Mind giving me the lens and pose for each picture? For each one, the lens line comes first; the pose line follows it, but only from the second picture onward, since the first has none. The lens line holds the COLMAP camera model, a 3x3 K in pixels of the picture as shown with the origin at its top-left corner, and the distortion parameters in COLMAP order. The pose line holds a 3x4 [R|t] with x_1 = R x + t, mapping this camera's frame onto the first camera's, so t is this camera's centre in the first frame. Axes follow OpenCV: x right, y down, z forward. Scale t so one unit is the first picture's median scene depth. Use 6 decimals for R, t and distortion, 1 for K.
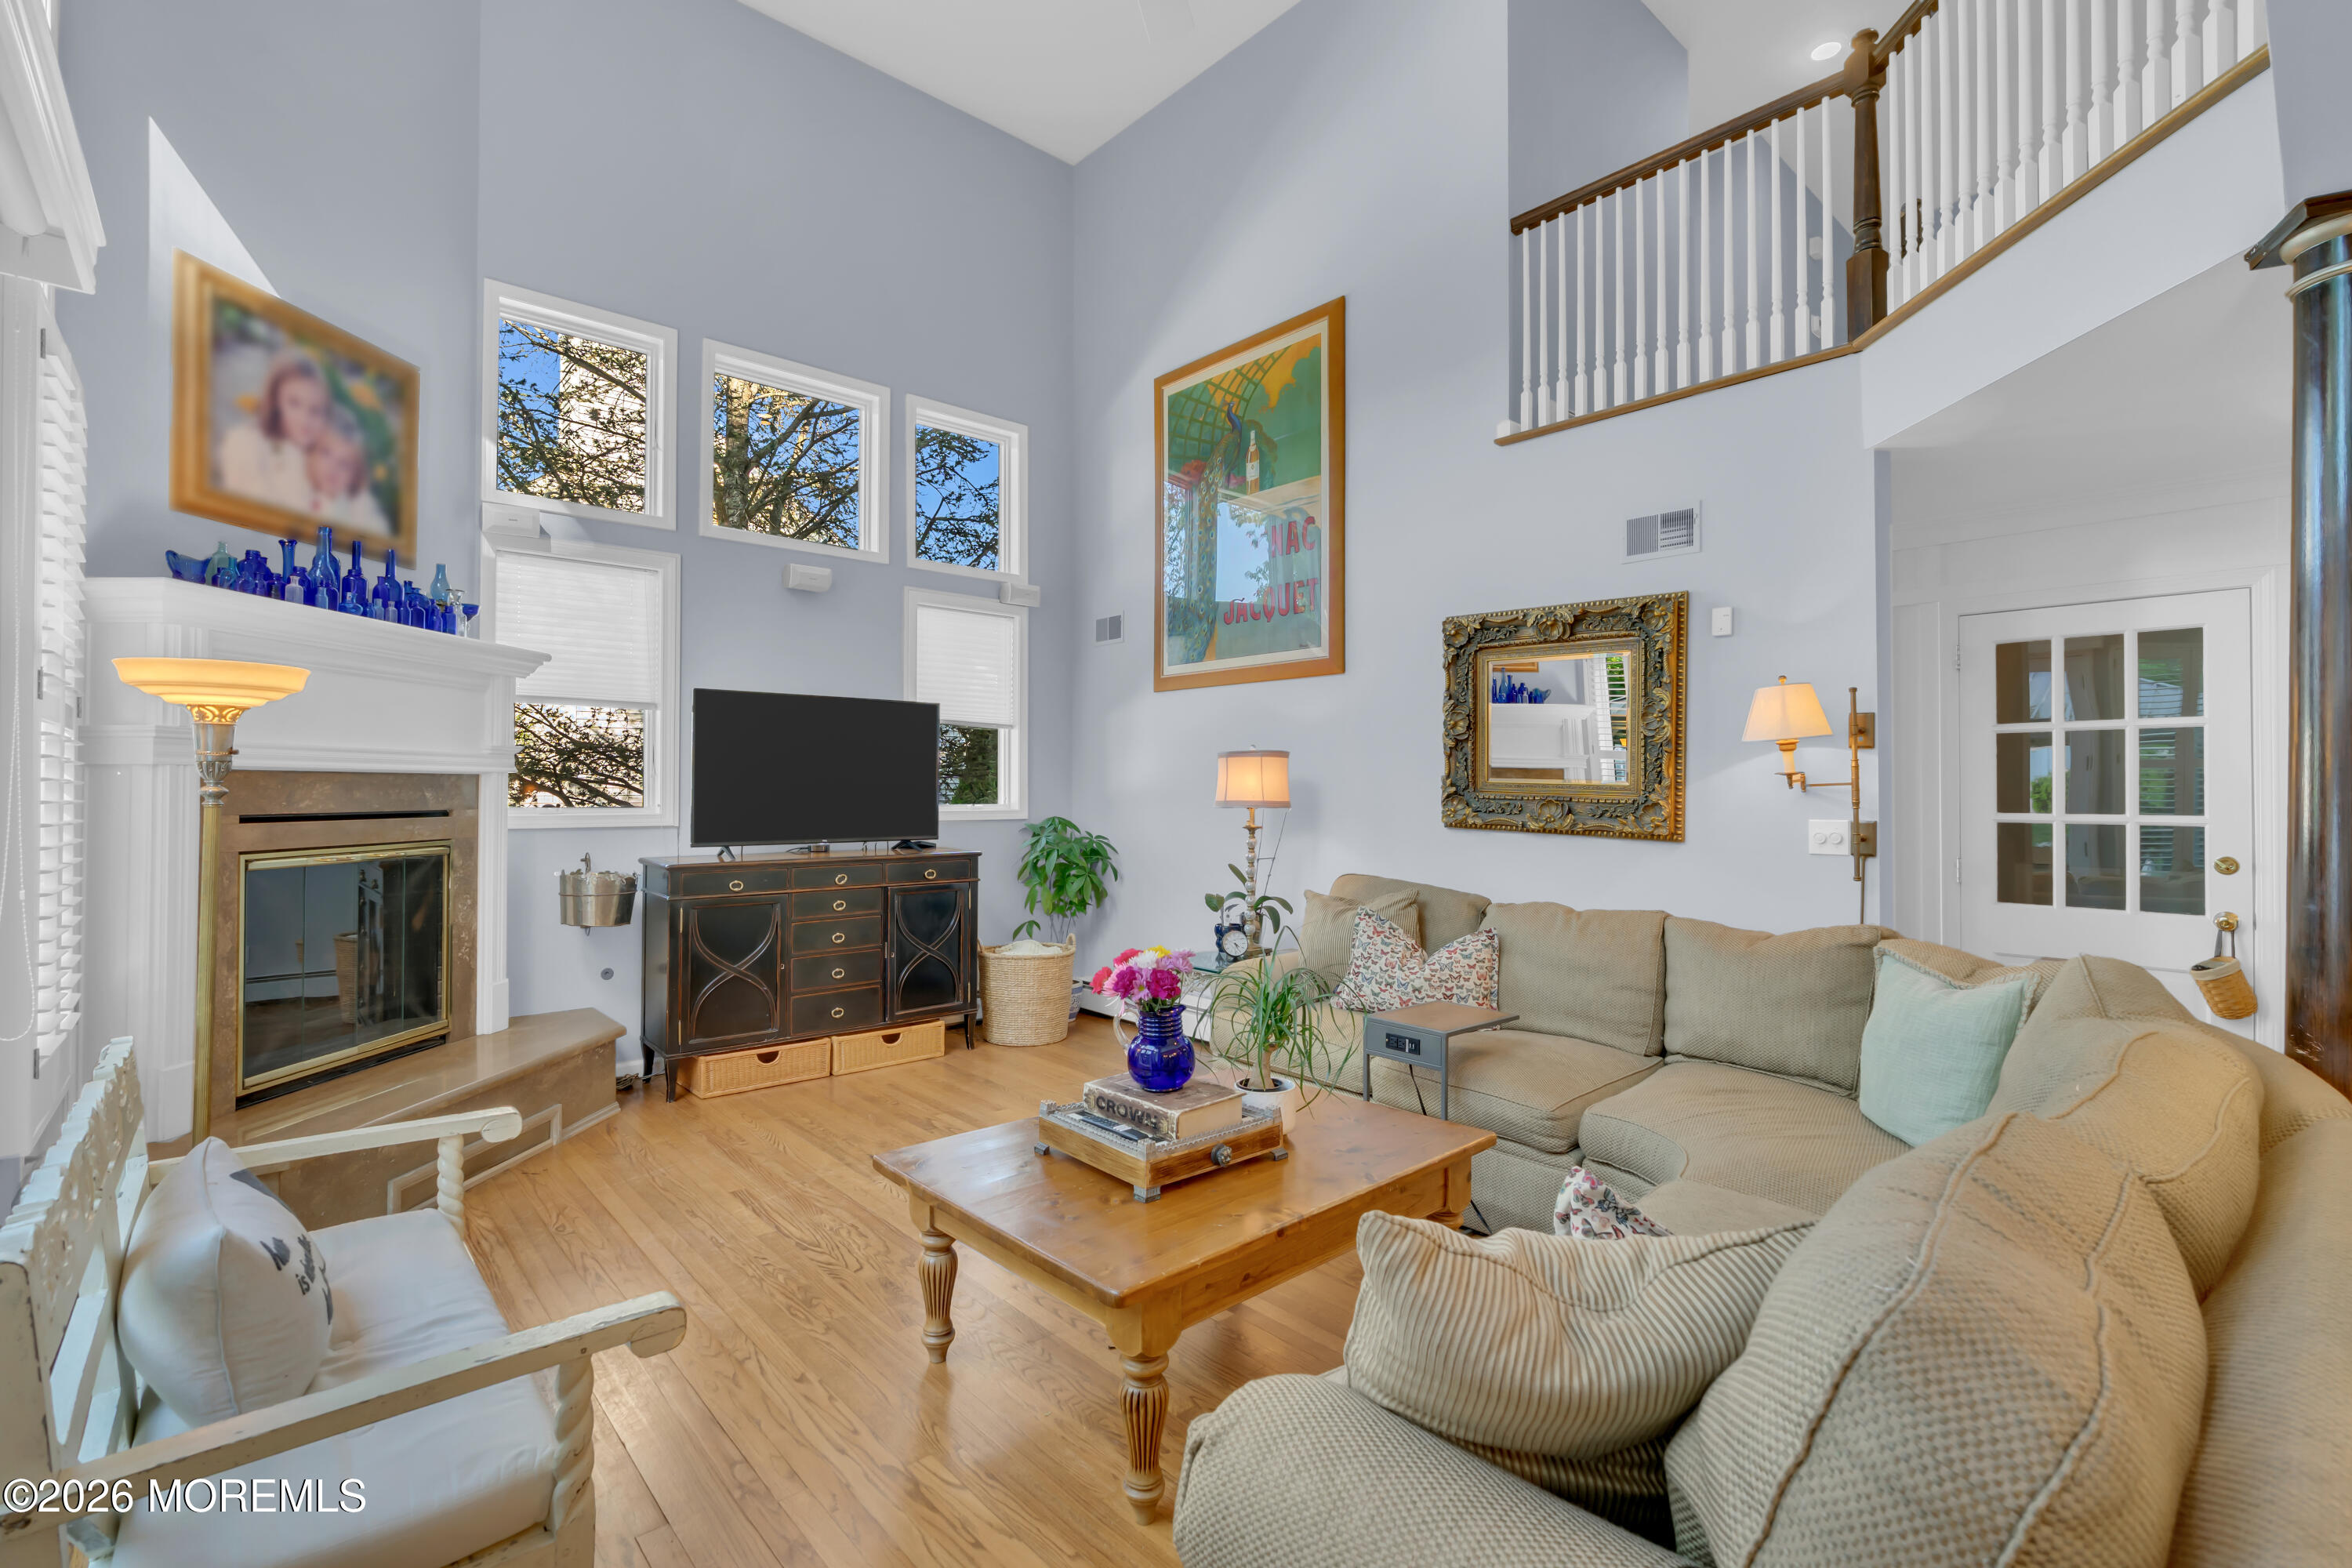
lens RADIAL K [[1044.1, 0, 1164.3], [0, 1044.1, 779.7], [0, 0, 1]] dist [0.004489, 0.000412]
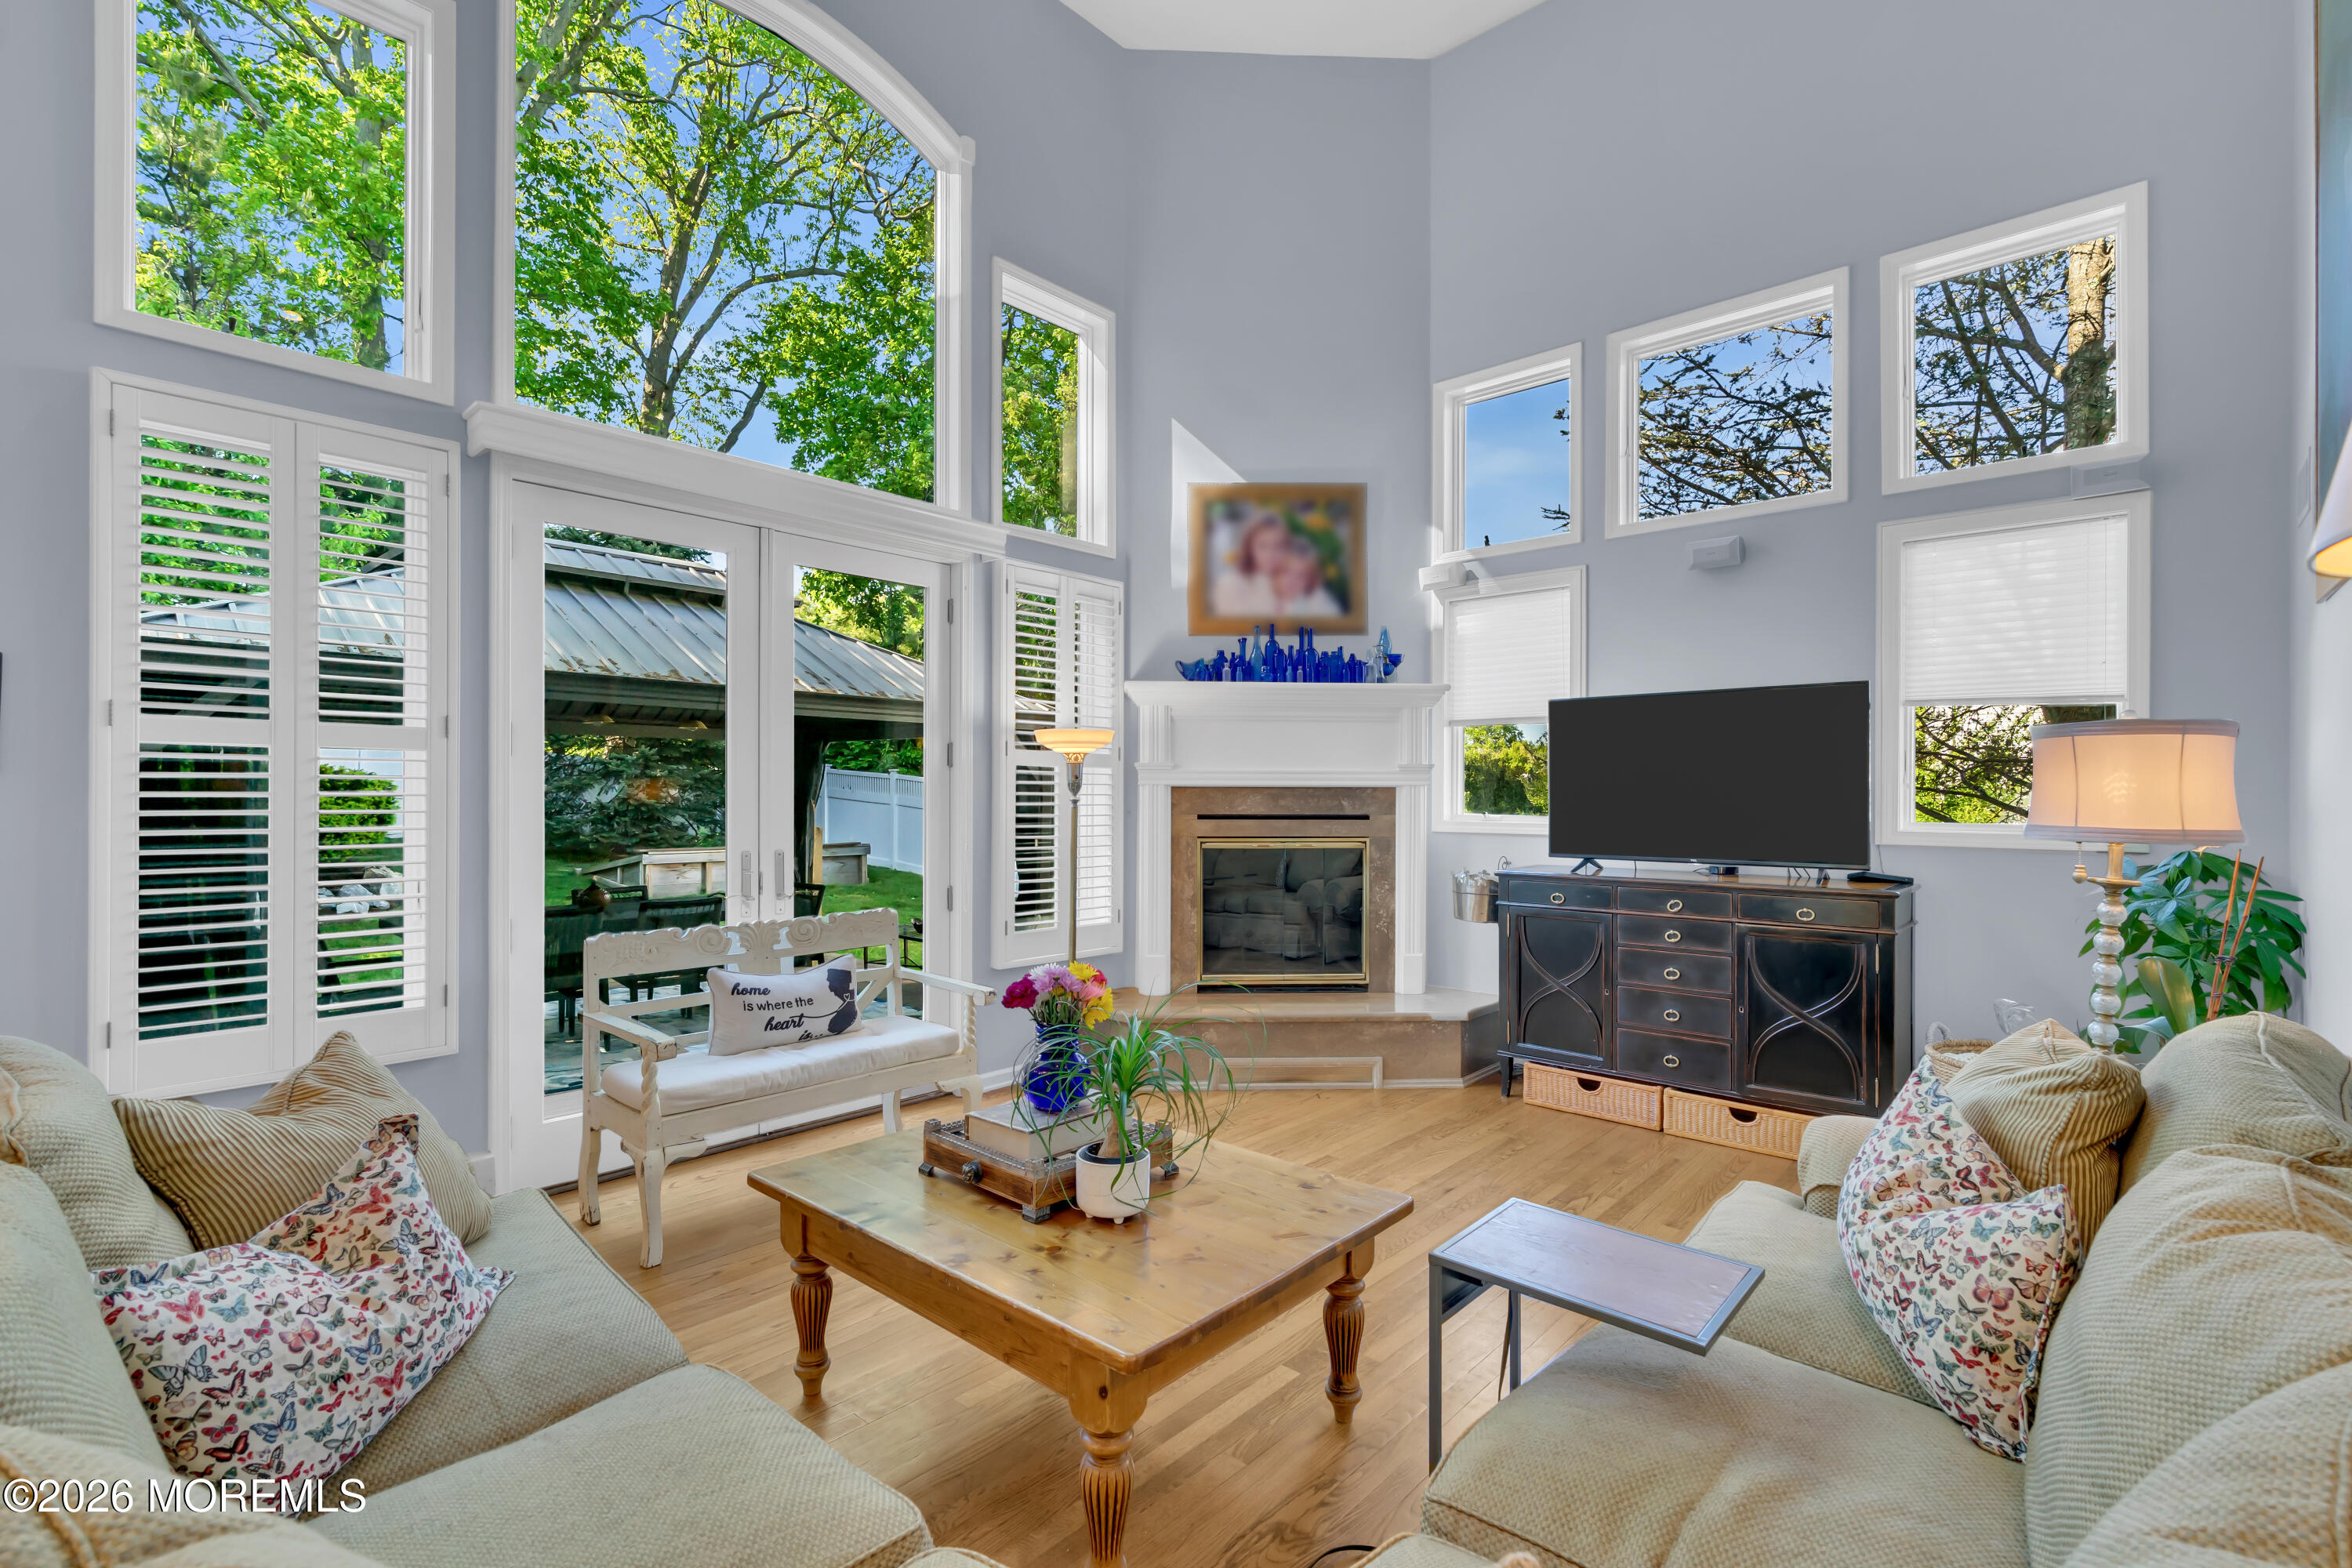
lens RADIAL K [[1063.6, 0, 1176.0], [0, 1063.6, 784.0], [0, 0, 1]] dist [-0.014071, 0.009541]
pose [[0.125256, -0.007313, -0.992098, 0.597918], [0.008715, 0.999942, -0.006270, -0.003005], [0.992086, -0.007861, 0.125312, 0.583882]]
